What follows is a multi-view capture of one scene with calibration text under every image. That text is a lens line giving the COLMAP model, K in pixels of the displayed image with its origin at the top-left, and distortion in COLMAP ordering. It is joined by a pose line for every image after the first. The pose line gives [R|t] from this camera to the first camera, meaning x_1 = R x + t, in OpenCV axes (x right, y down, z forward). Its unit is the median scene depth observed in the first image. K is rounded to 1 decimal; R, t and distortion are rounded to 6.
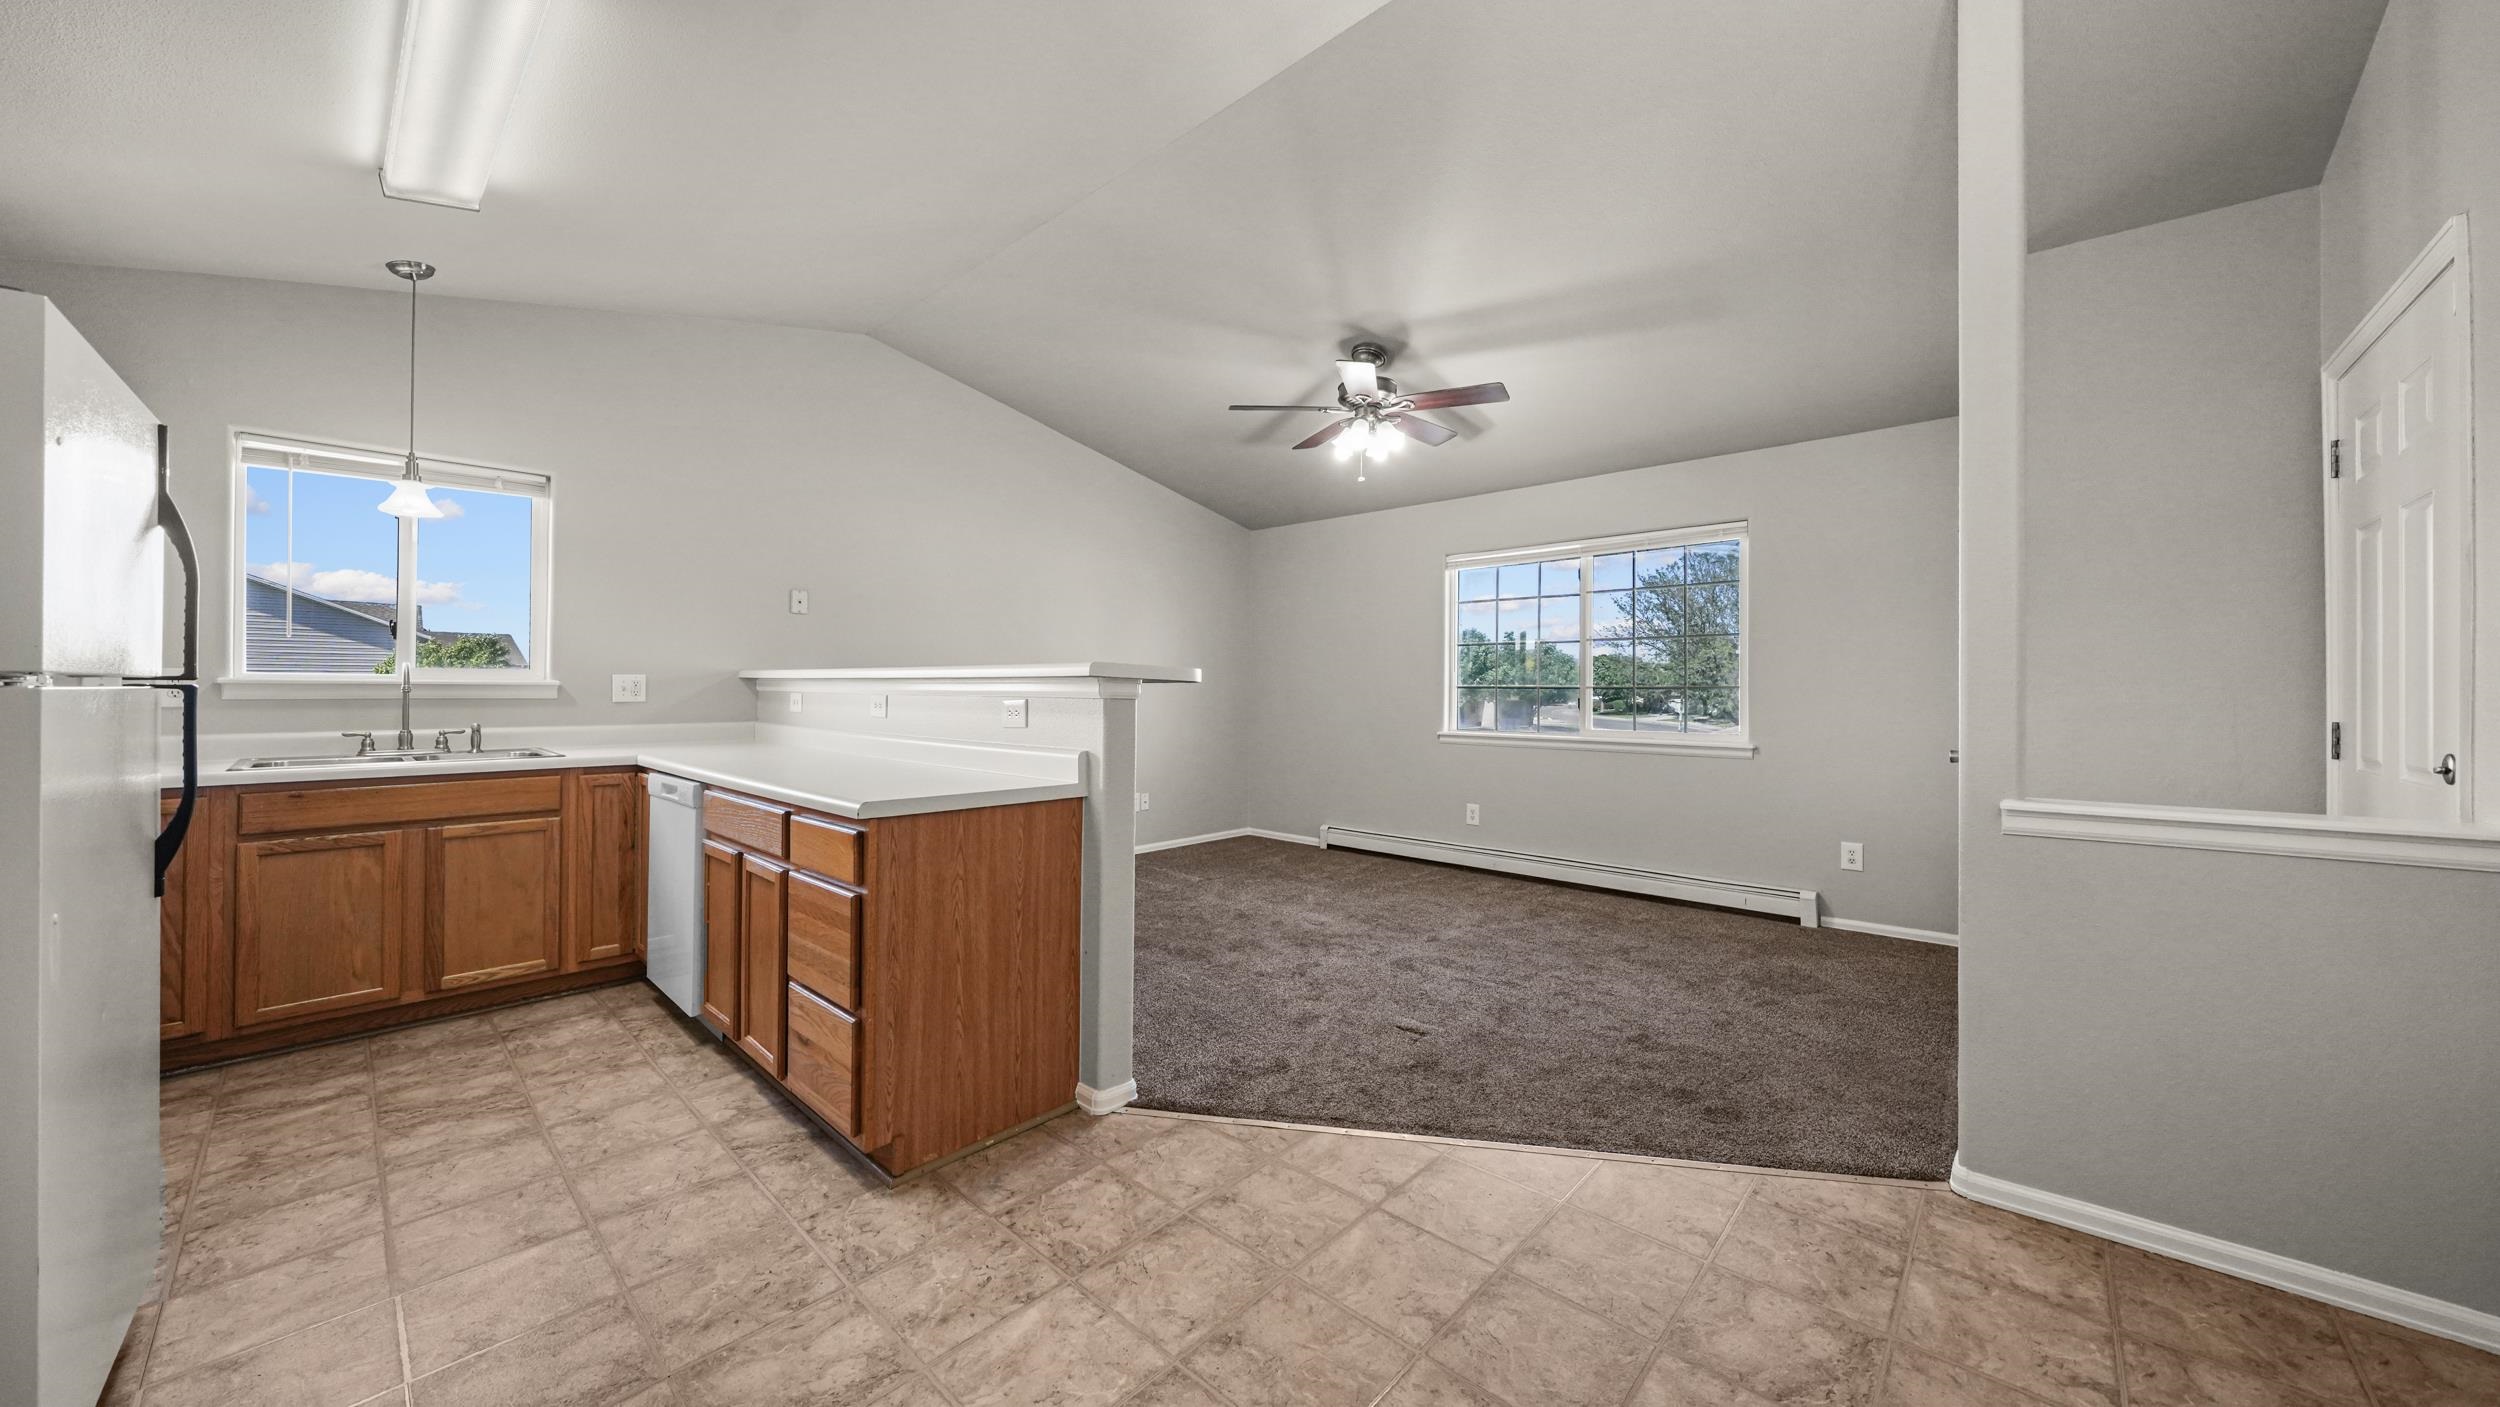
lens RADIAL K [[856.9, 0, 1253.4], [0, 856.9, 684.9], [0, 0, 1]] dist [-0.005682, 0.000094]
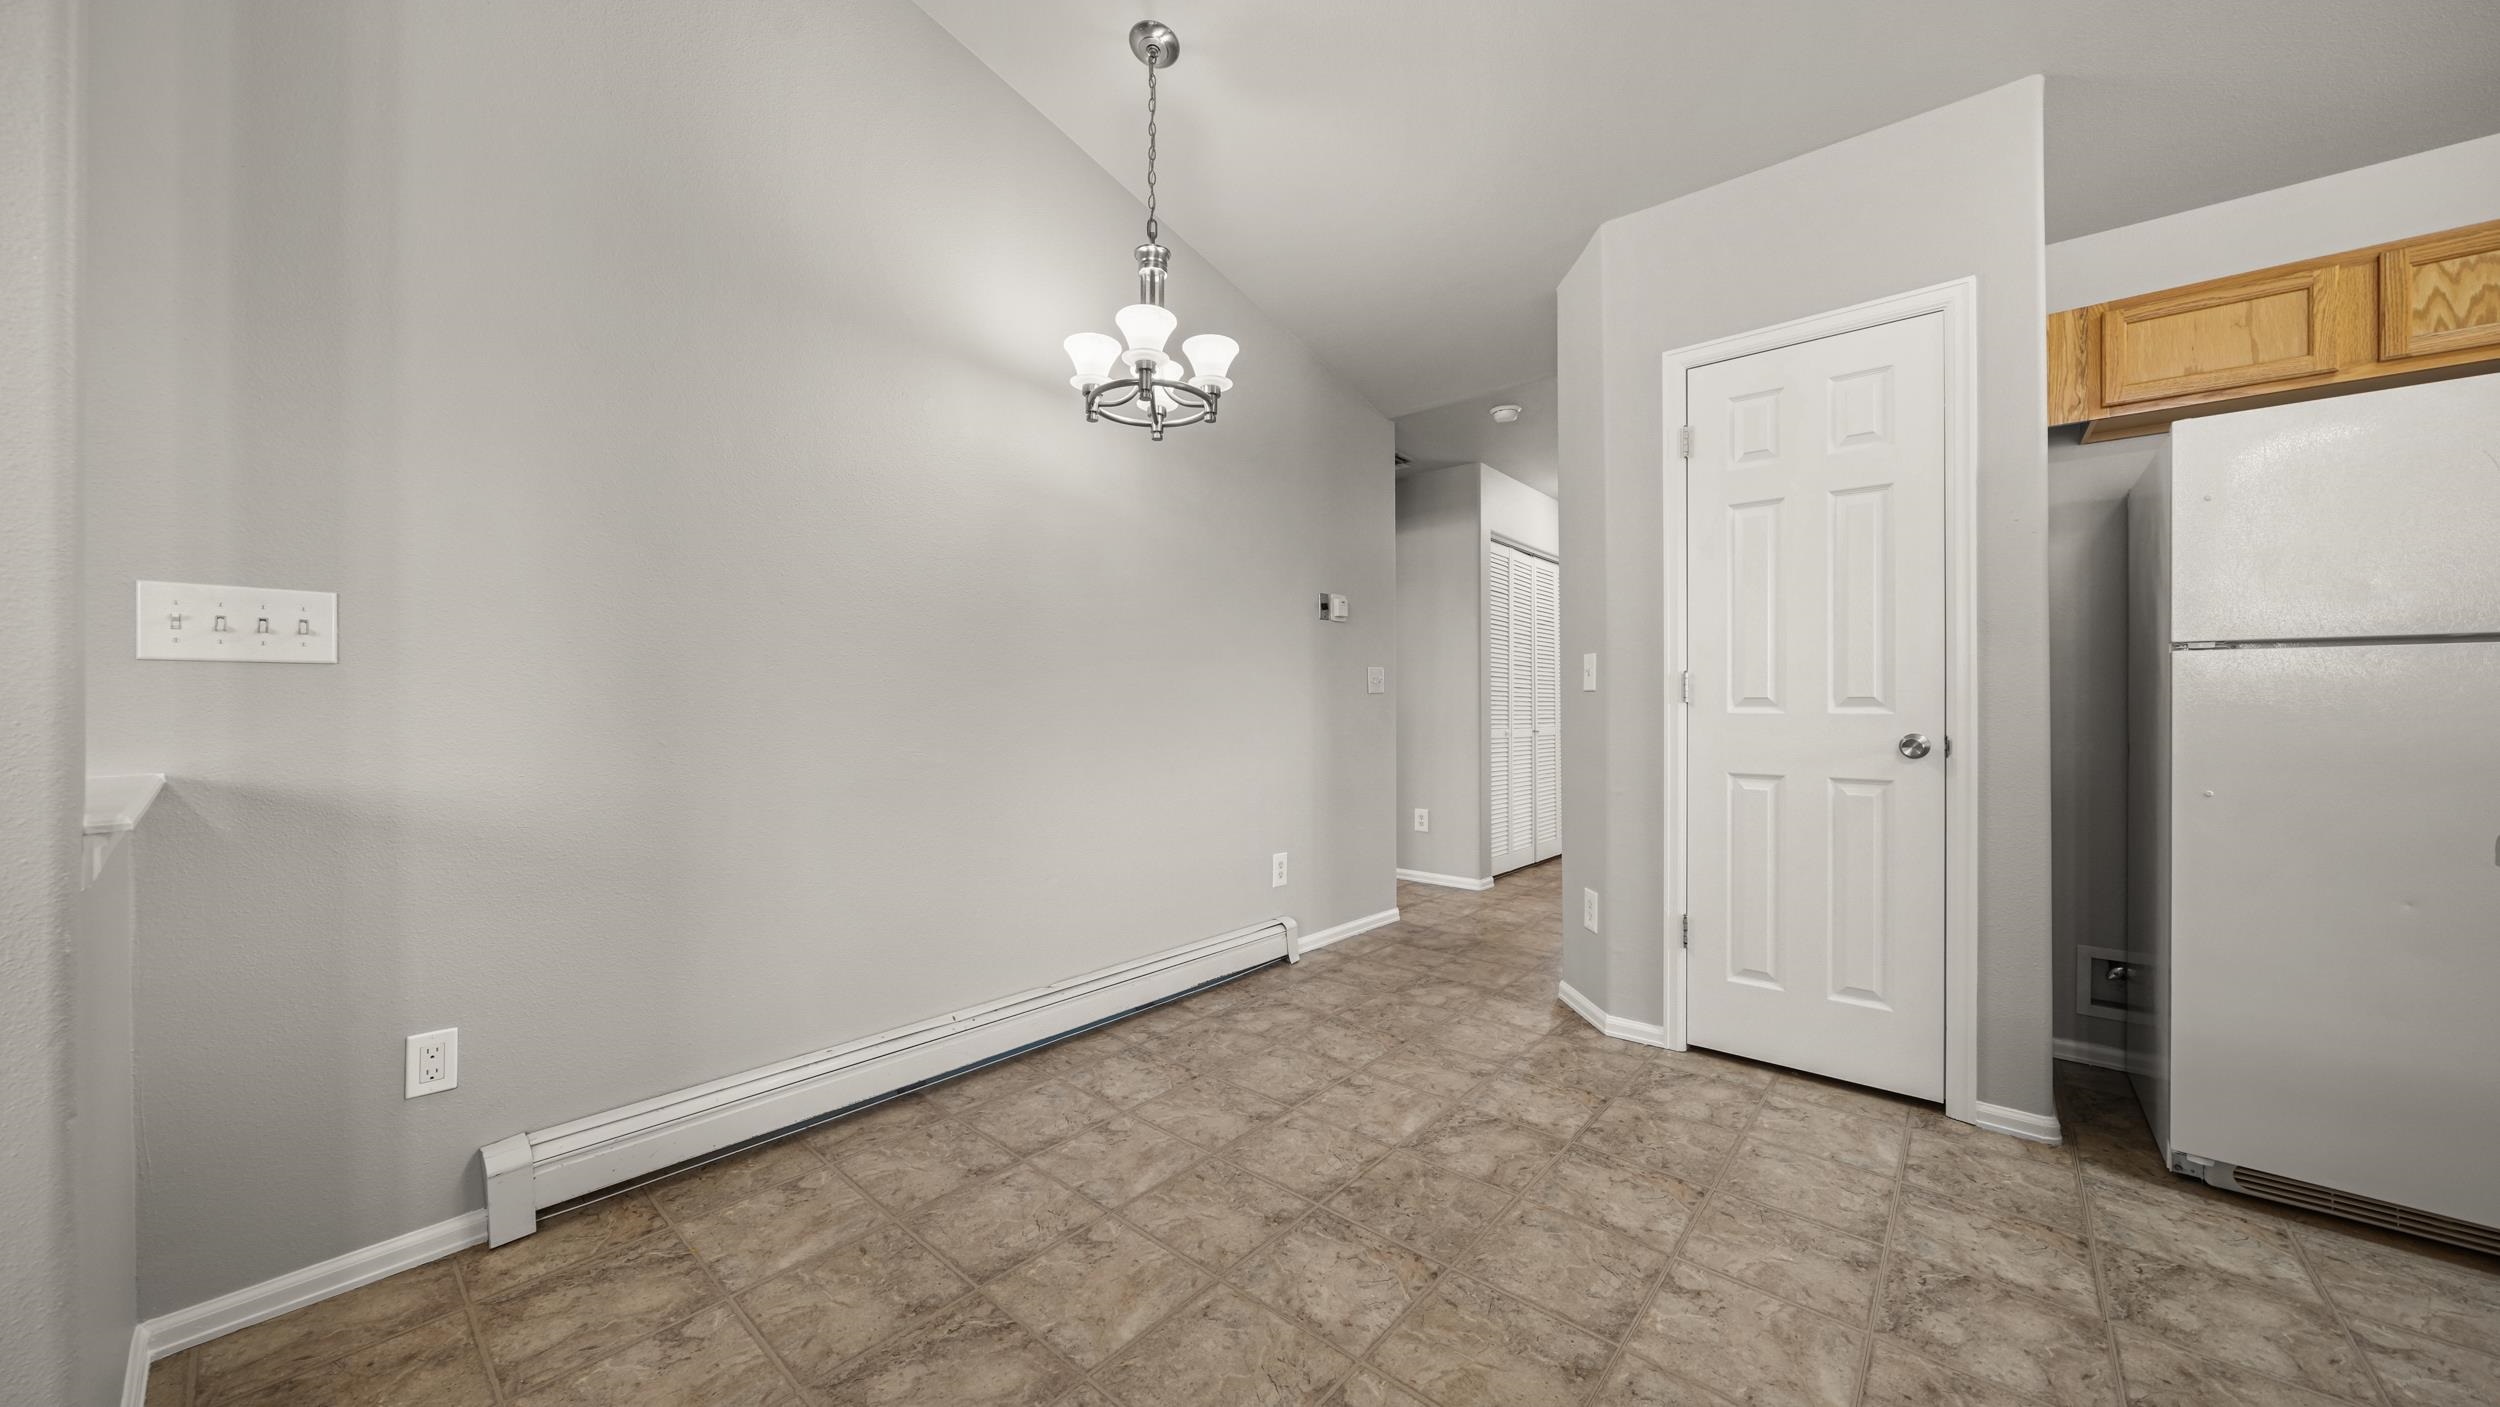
lens RADIAL K [[855.6, 0, 1241.9], [0, 855.6, 708.0], [0, 0, 1]] dist [-0.008098, 0.000152]
pose [[-0.999617, -0.005543, -0.027123, 0.159835], [-0.005531, 0.999985, -0.000526, 0.041973], [0.027126, -0.000376, -0.999632, 0.867789]]
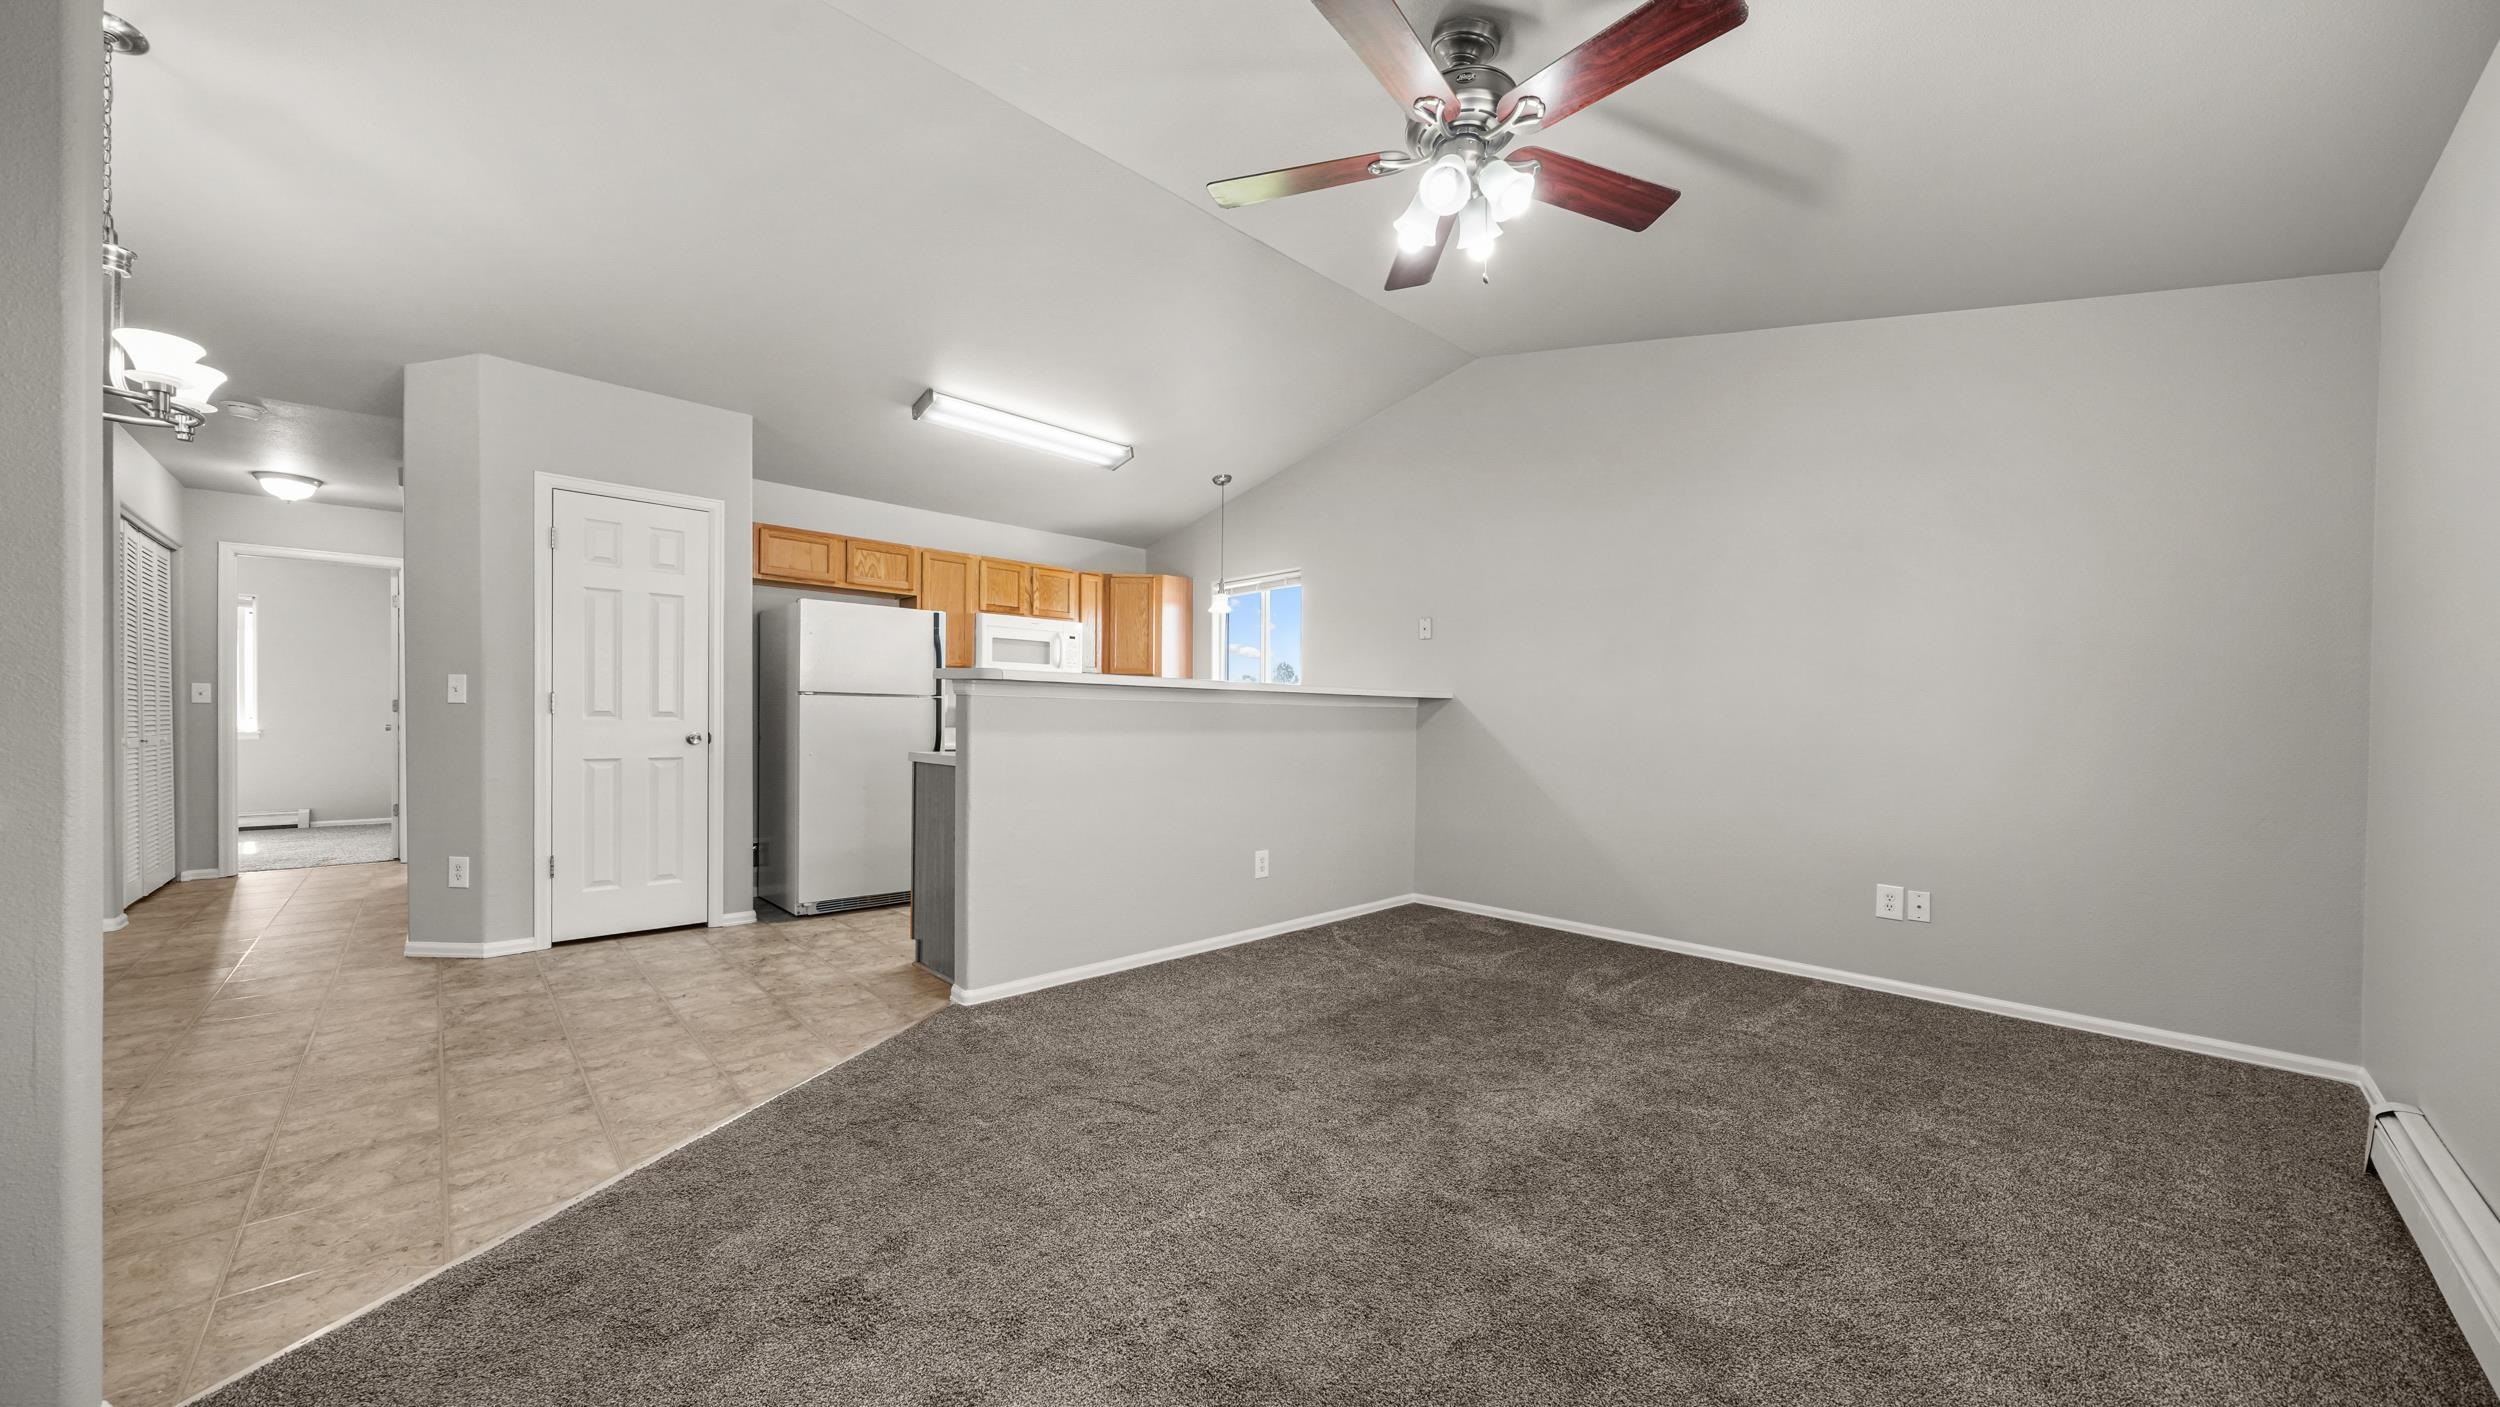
lens RADIAL K [[865.8, 0, 1255.5], [0, 865.8, 728.7], [0, 0, 1]] dist [-0.005800, 0.000091]
pose [[-0.065085, 0.003440, -0.997874, 0.839453], [-0.007388, 0.999965, 0.003929, 0.043607], [0.997852, 0.007628, -0.065057, 1.128126]]
